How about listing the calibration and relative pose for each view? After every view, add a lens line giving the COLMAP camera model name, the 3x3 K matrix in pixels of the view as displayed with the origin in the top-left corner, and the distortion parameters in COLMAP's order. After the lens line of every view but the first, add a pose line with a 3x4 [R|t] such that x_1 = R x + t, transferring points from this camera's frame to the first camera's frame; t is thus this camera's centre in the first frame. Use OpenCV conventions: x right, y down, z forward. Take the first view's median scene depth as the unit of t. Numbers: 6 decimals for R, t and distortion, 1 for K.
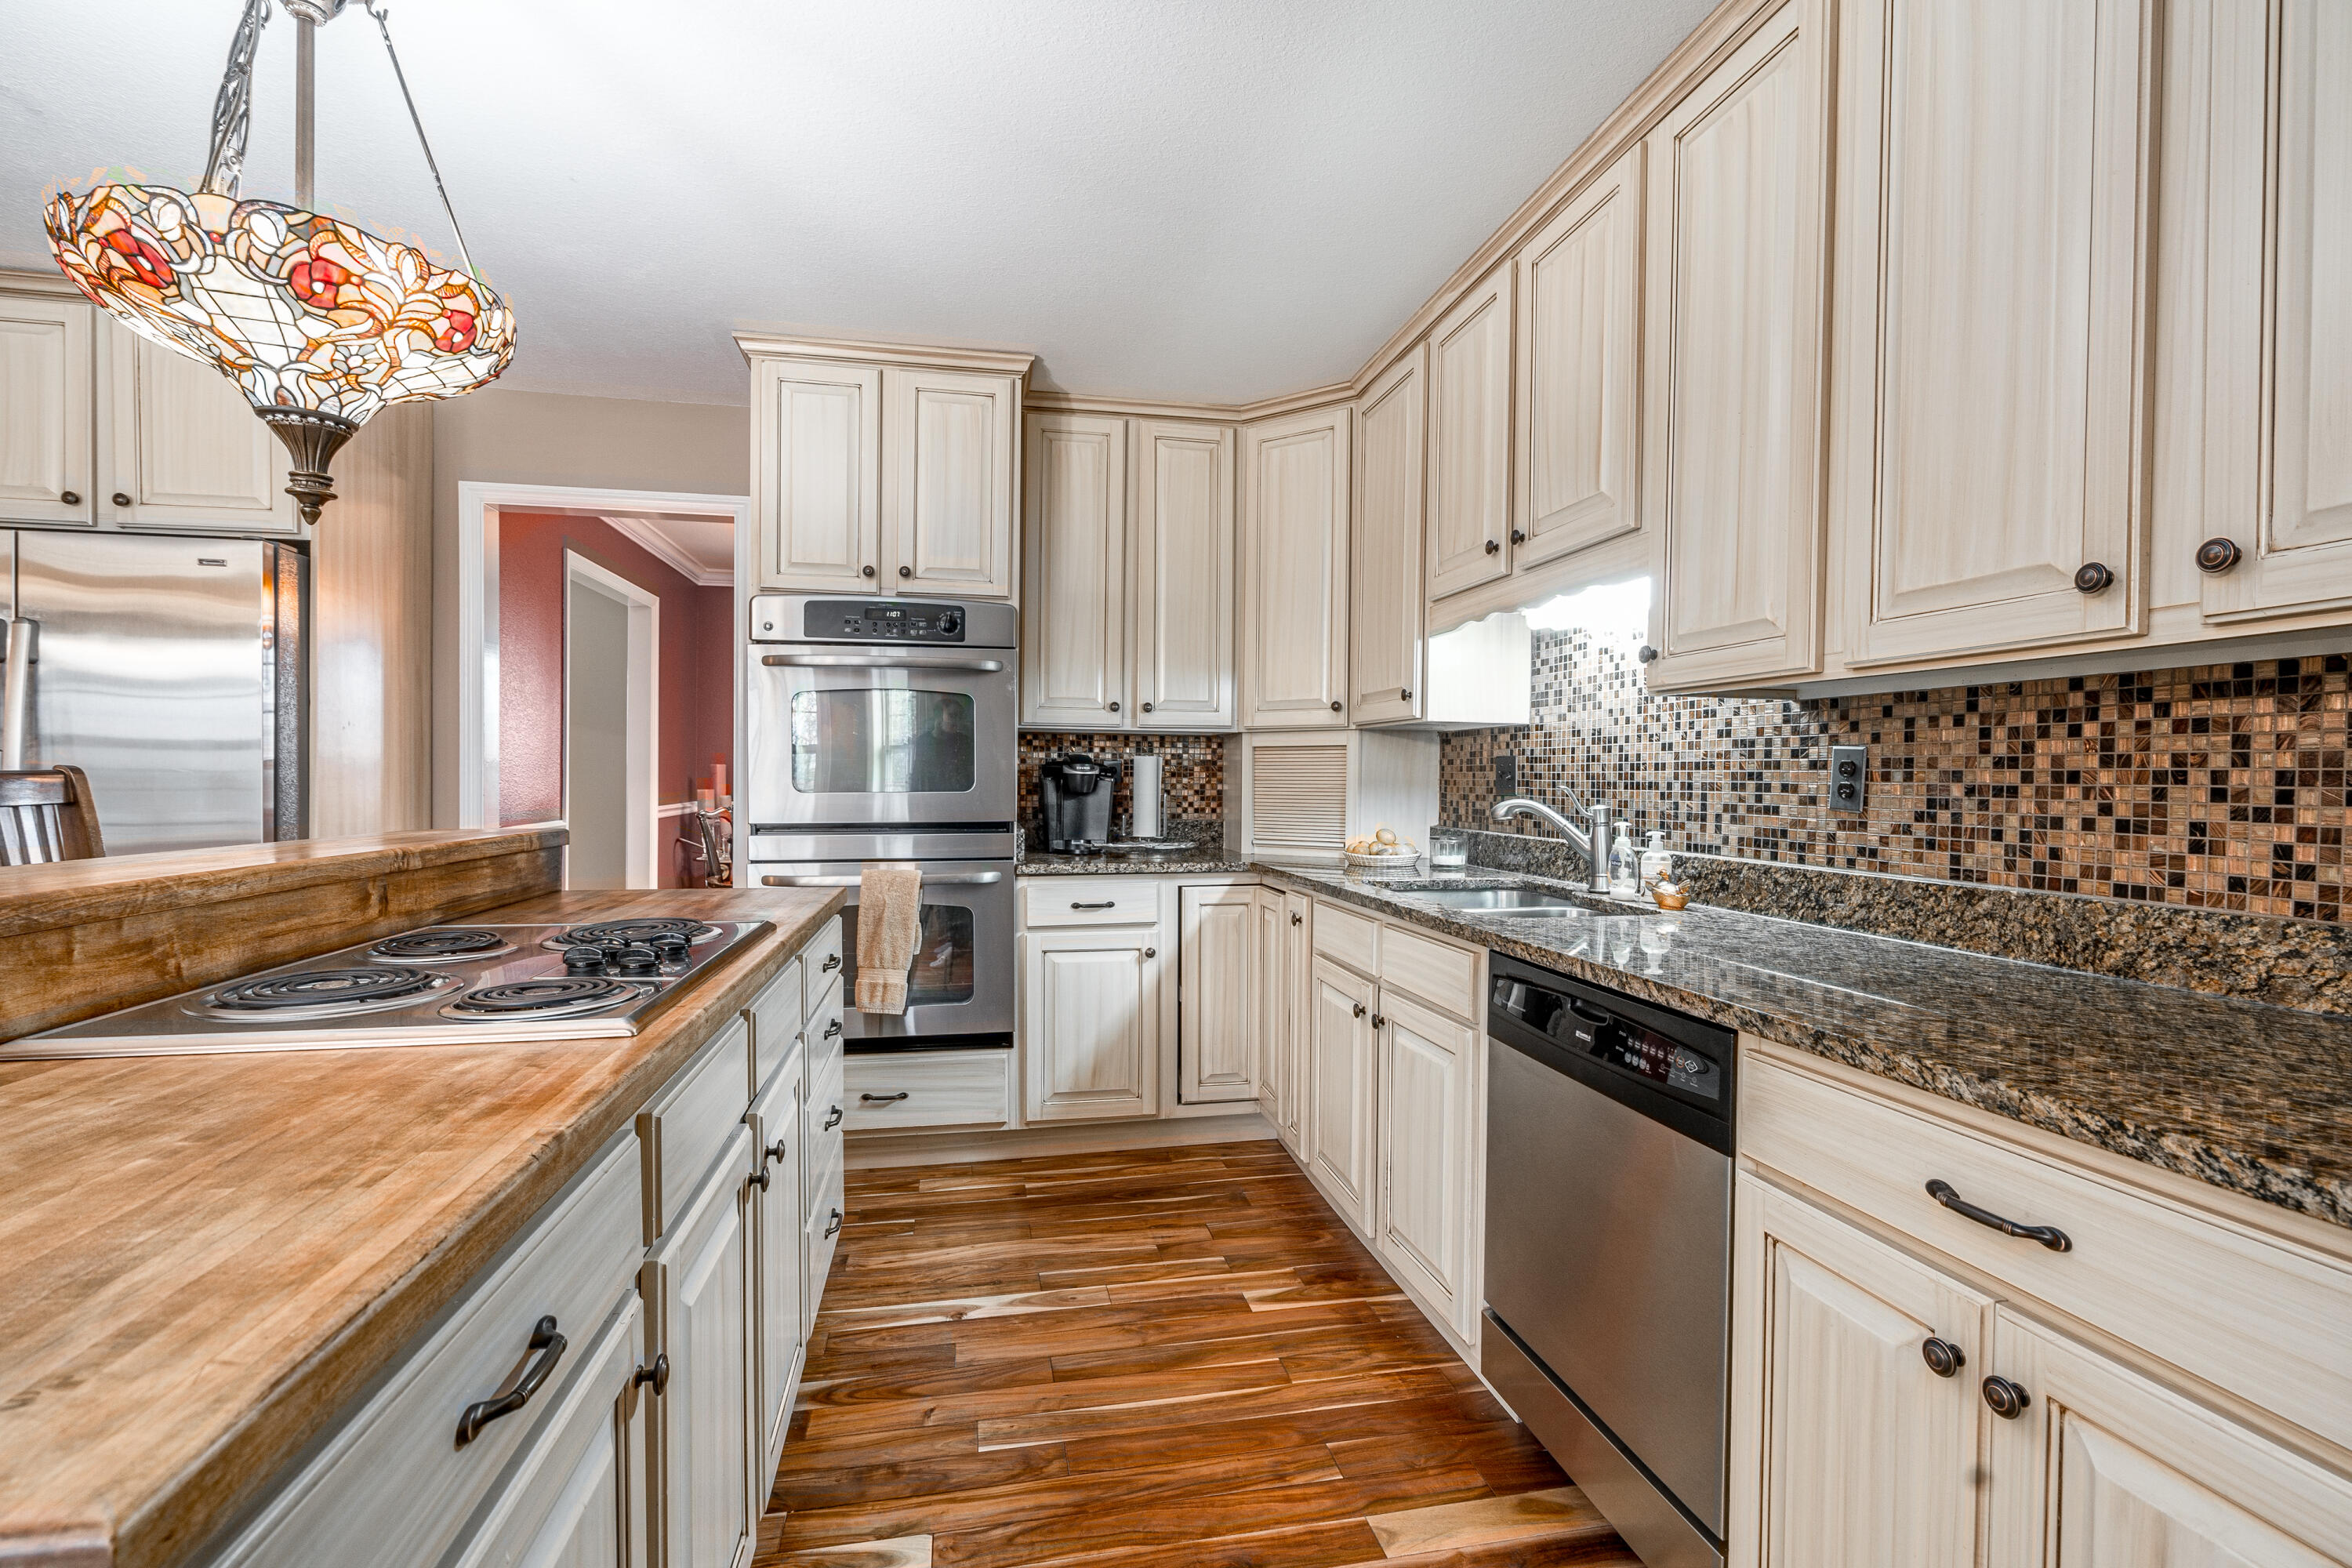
lens RADIAL K [[1045.9, 0, 1182.7], [0, 1045.9, 780.3], [0, 0, 1]] dist [-0.007922, 0.000376]
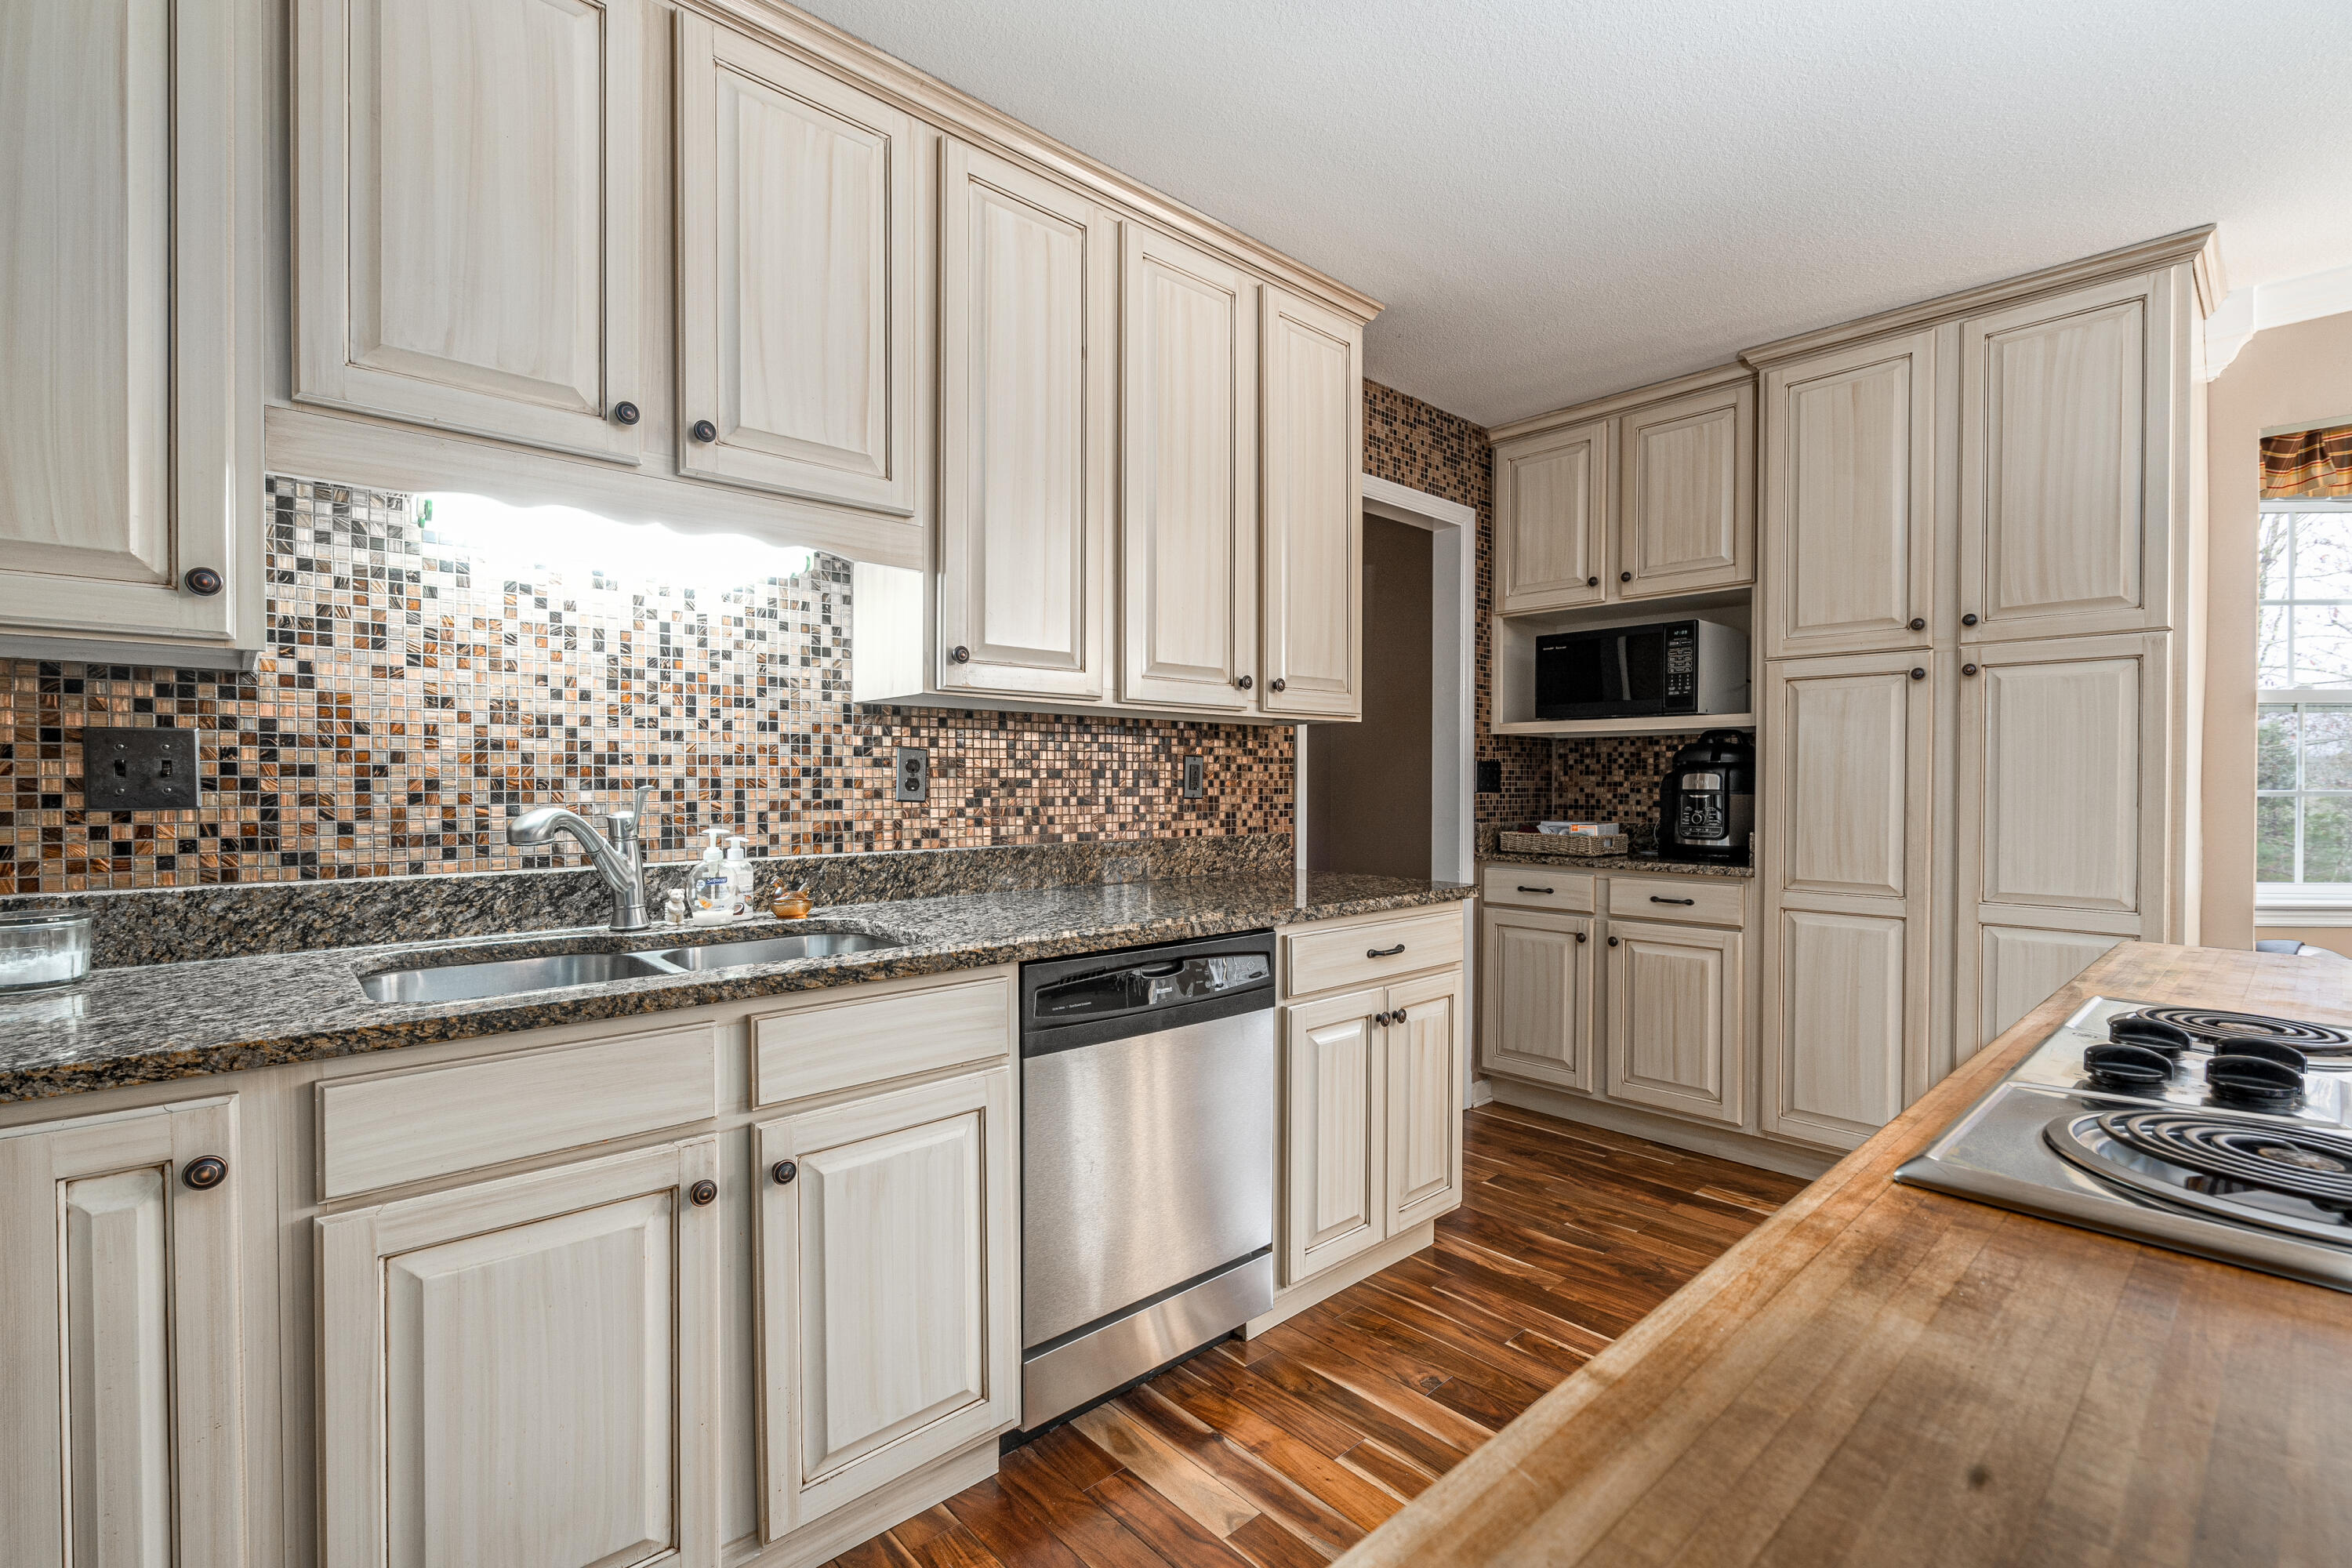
lens RADIAL K [[1045.9, 0, 1167.5], [0, 1045.9, 792.1], [0, 0, 1]] dist [-0.007922, 0.000376]
pose [[-0.502513, -0.019956, 0.864340, -0.504639], [-0.002367, 0.999762, 0.021706, -0.007597], [-0.864567, 0.008862, -0.502440, 1.229139]]
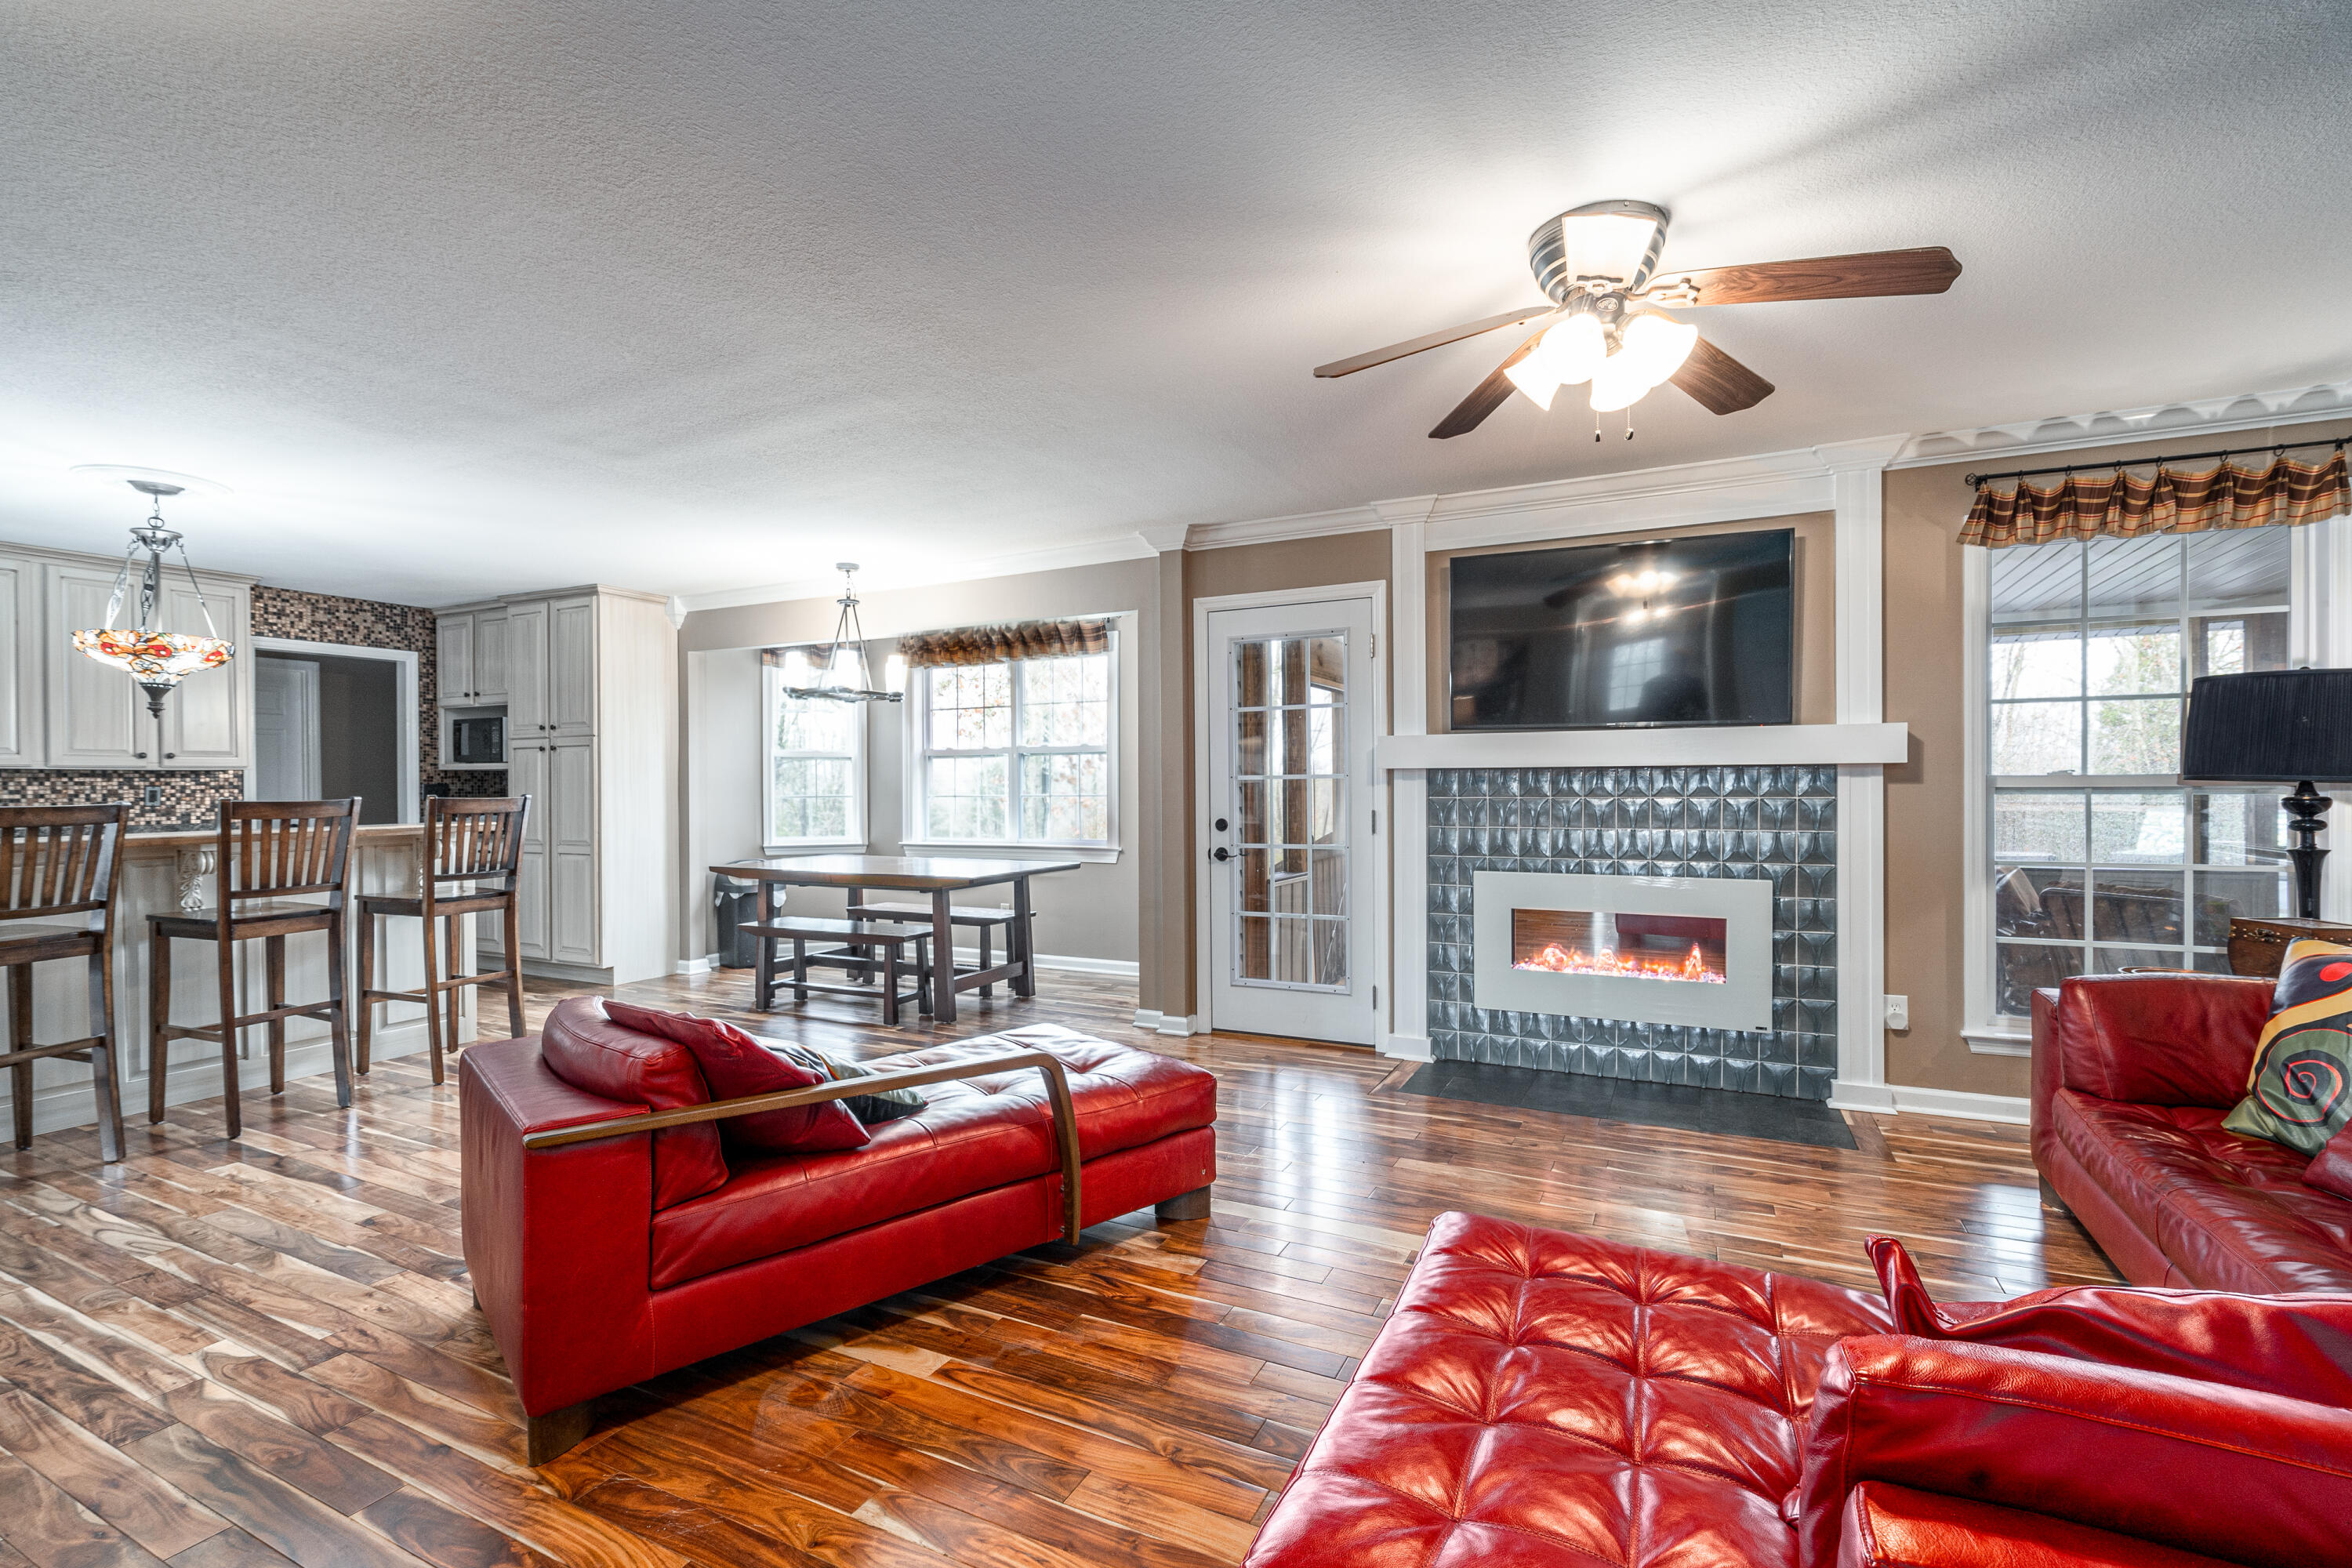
lens RADIAL K [[1045.9, 0, 1174.2], [0, 1045.9, 785.7], [0, 0, 1]] dist [-0.007922, 0.000376]
pose [[-0.784020, -0.008785, 0.620673, -3.332399], [0.001013, 0.999880, 0.015432, -0.068514], [-0.620734, 0.012728, -0.783918, 1.007232]]
